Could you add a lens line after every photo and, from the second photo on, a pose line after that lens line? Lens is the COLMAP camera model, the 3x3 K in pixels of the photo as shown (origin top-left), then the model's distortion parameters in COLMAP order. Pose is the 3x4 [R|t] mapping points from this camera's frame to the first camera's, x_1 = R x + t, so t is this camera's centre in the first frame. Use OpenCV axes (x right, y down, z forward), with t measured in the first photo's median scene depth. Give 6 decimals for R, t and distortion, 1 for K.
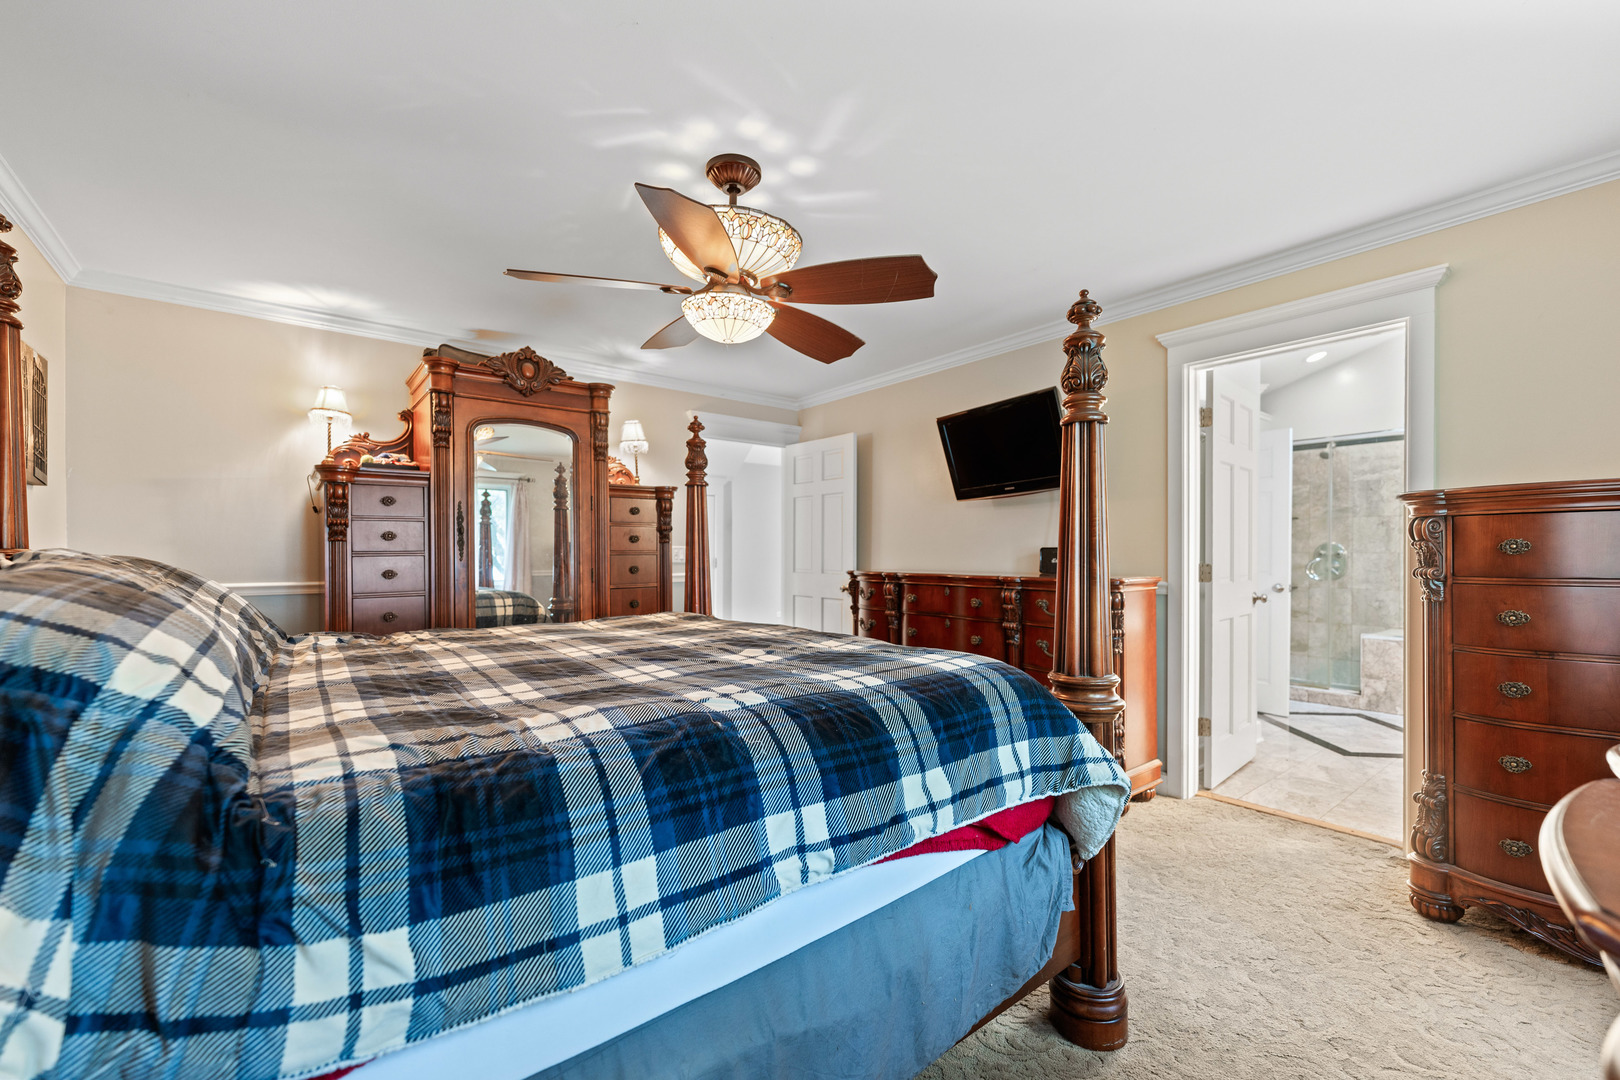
lens RADIAL K [[679.5, 0, 809.7], [0, 679.5, 551.2], [0, 0, 1]] dist [0.000771, 0.000159]
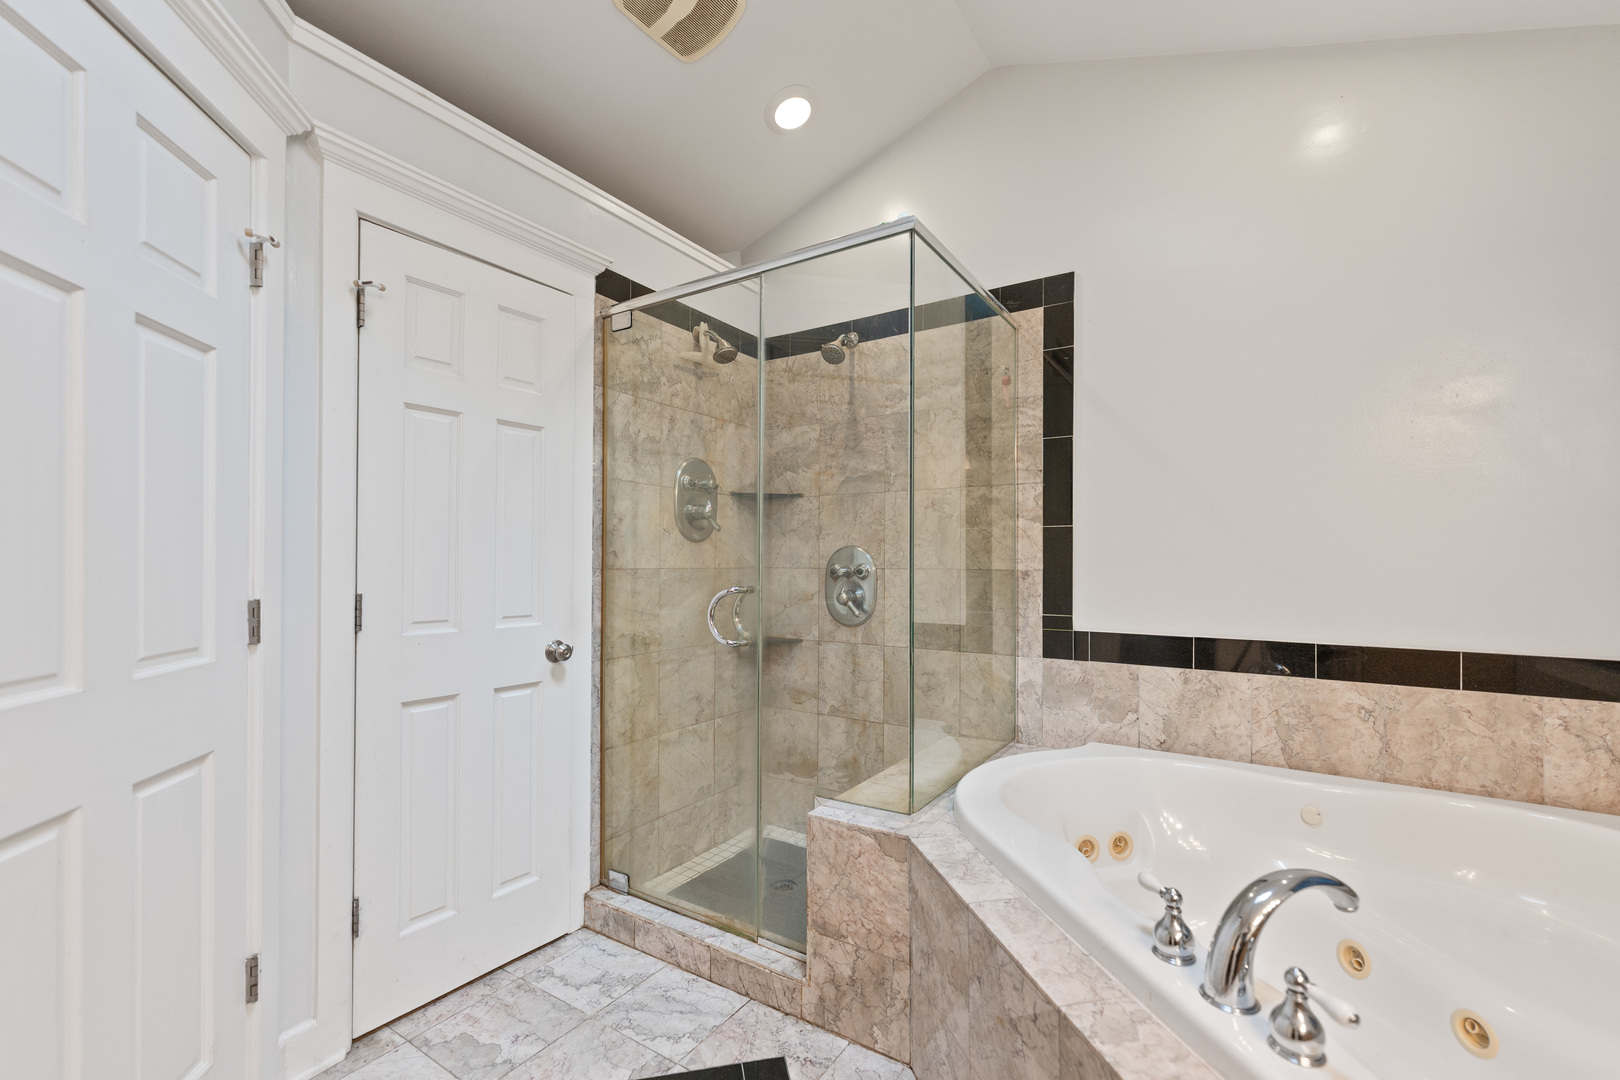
lens RADIAL K [[679.5, 0, 809.7], [0, 679.5, 551.2], [0, 0, 1]] dist [0.000771, 0.000159]
pose [[0.955504, -0.002816, 0.294964, 0.610380], [0.006869, 0.999896, -0.012704, -0.003586], [-0.294897, 0.014165, 0.955424, 0.568925]]
